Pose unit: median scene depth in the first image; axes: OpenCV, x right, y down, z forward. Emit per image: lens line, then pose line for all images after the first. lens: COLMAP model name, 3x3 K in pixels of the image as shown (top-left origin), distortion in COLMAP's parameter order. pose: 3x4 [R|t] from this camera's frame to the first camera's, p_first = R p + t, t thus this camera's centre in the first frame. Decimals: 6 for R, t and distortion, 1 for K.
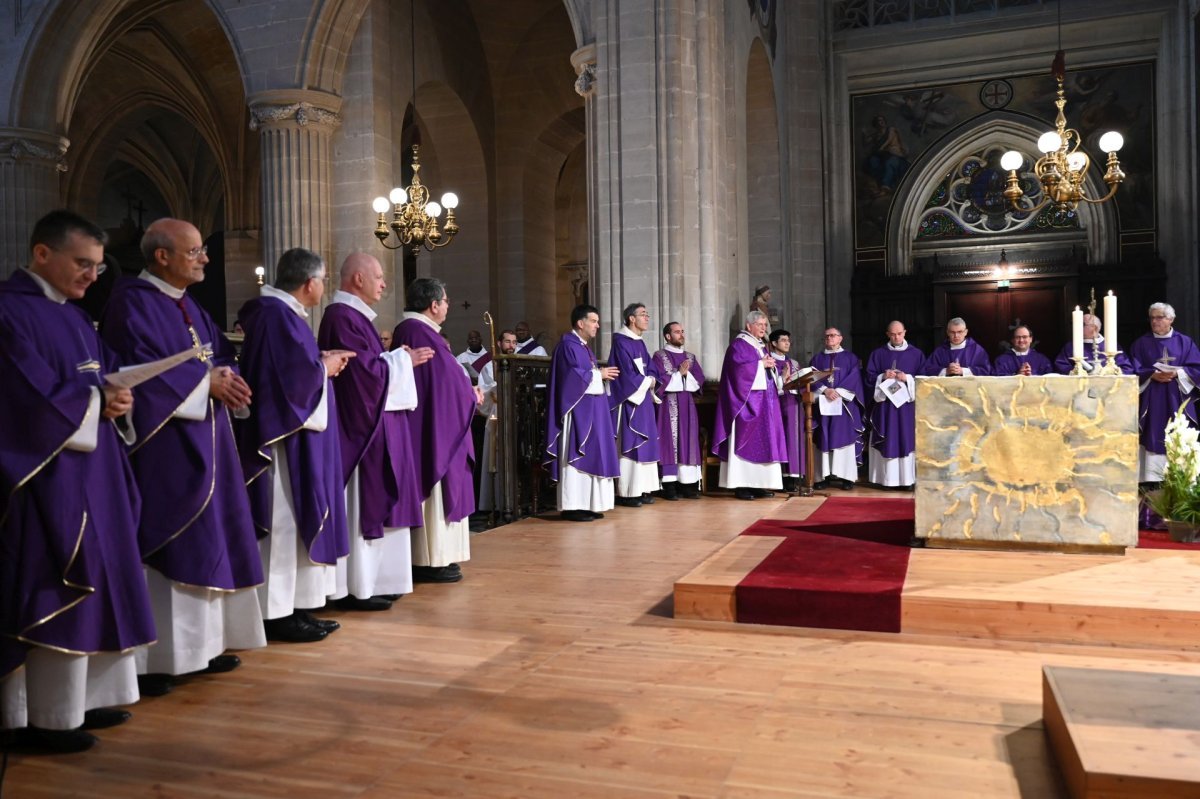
lens RADIAL K [[984.6, 0, 600.0], [0, 984.6, 399.5], [0, 0, 1]] dist [-0.002436, 0.001844]
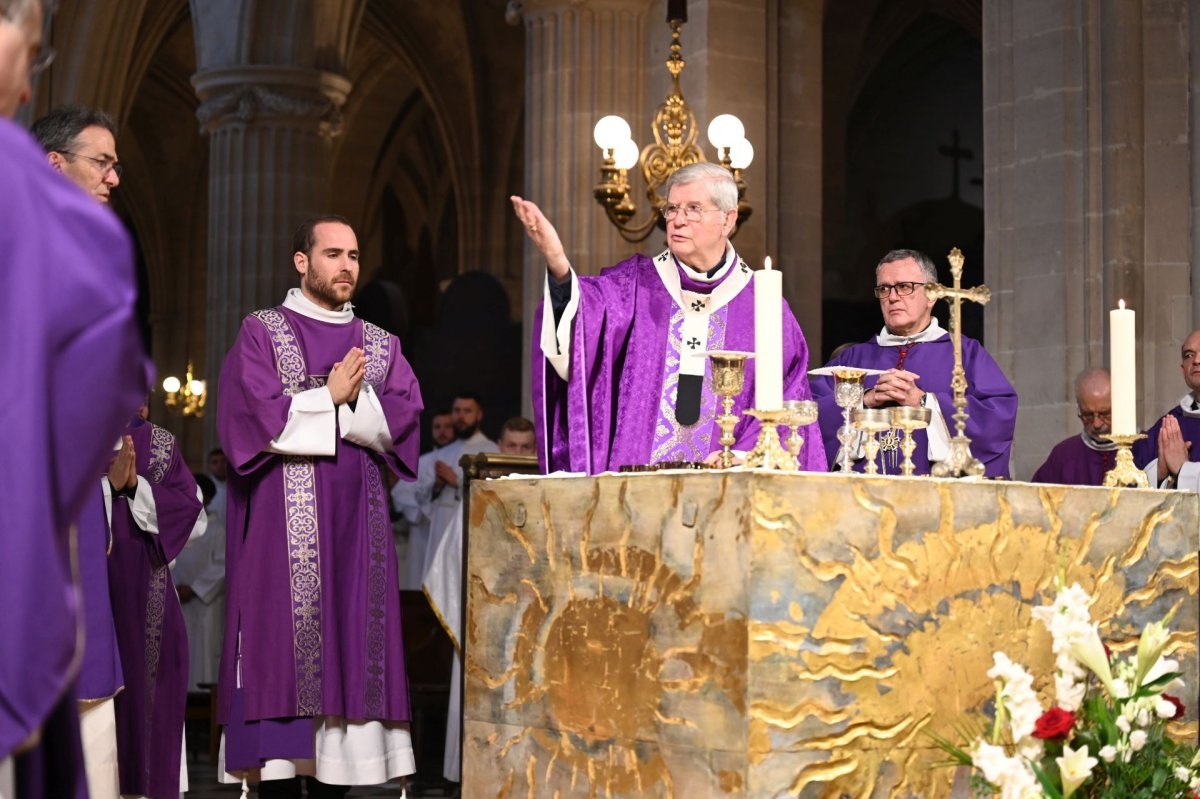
lens RADIAL K [[2398.5, 0, 600.0], [0, 2398.5, 399.5], [0, 0, 1]] dist [-0.023869, 0.023208]
pose [[0.790504, -0.023496, -0.612006, 0.505102], [-0.029812, 0.996603, -0.076768, 0.010697], [0.611731, 0.078931, 0.787118, 0.099057]]
